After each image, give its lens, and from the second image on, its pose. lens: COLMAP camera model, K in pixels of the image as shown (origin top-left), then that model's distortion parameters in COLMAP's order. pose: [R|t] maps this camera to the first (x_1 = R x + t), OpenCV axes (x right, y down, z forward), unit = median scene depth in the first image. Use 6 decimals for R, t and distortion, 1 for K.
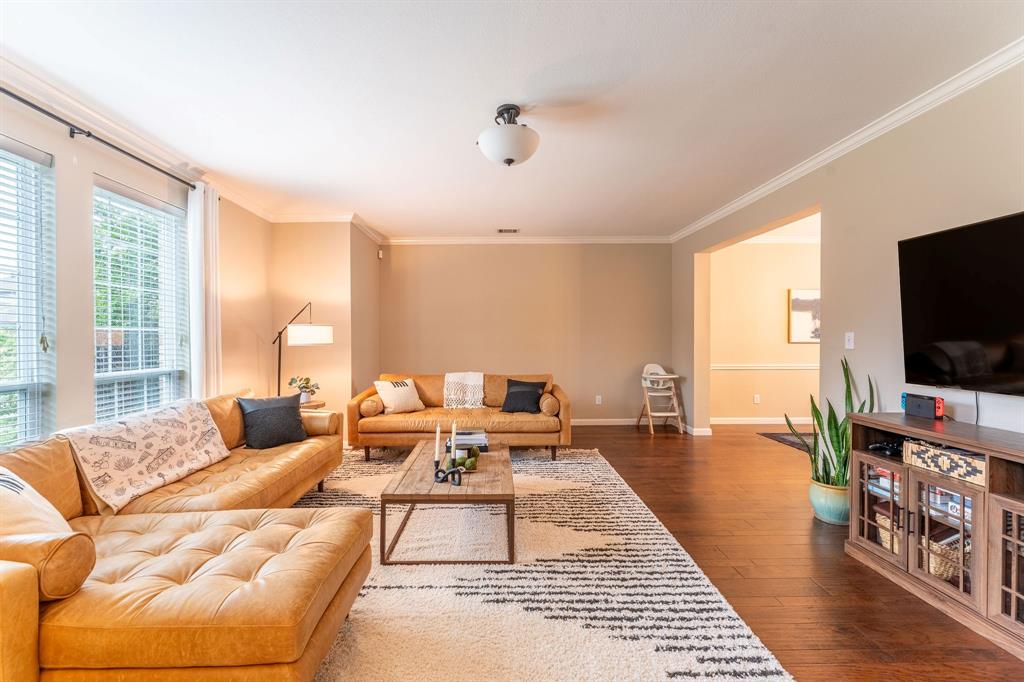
lens RADIAL K [[427.7, 0, 513.1], [0, 427.7, 334.6], [0, 0, 1]] dist [-0.003751, -0.001372]
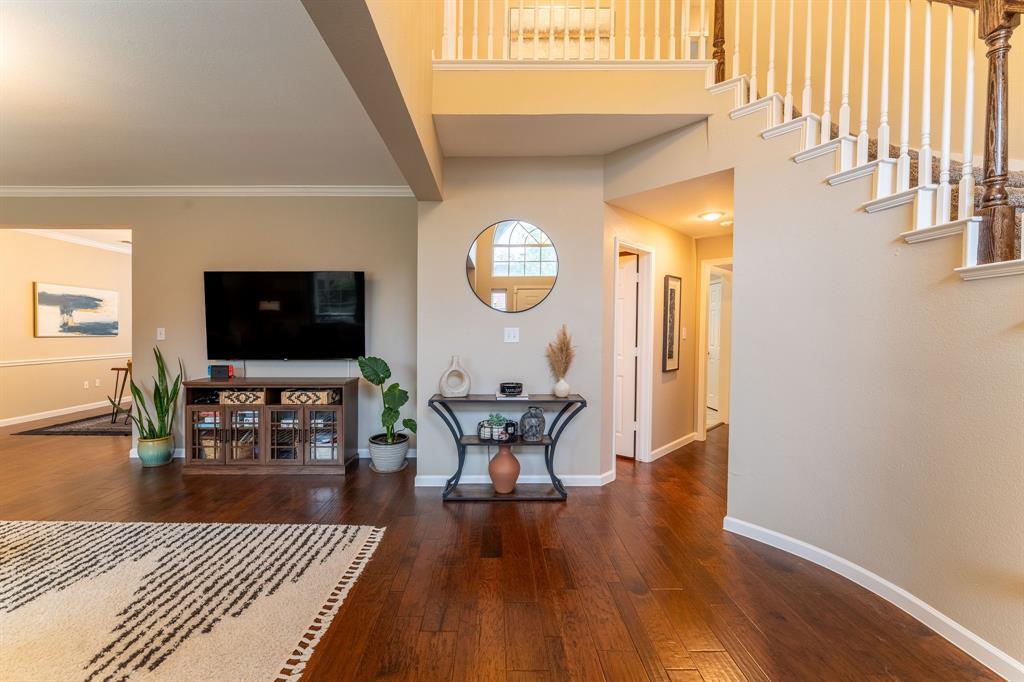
lens RADIAL K [[408.2, 0, 483.6], [0, 408.2, 339.0], [0, 0, 1]] dist [-0.001758, 0.000081]
pose [[0.018090, -0.010673, 0.999779, -0.743974], [-0.010347, 0.999887, 0.010862, 0.008242], [-0.999783, -0.010541, 0.017978, -0.096342]]
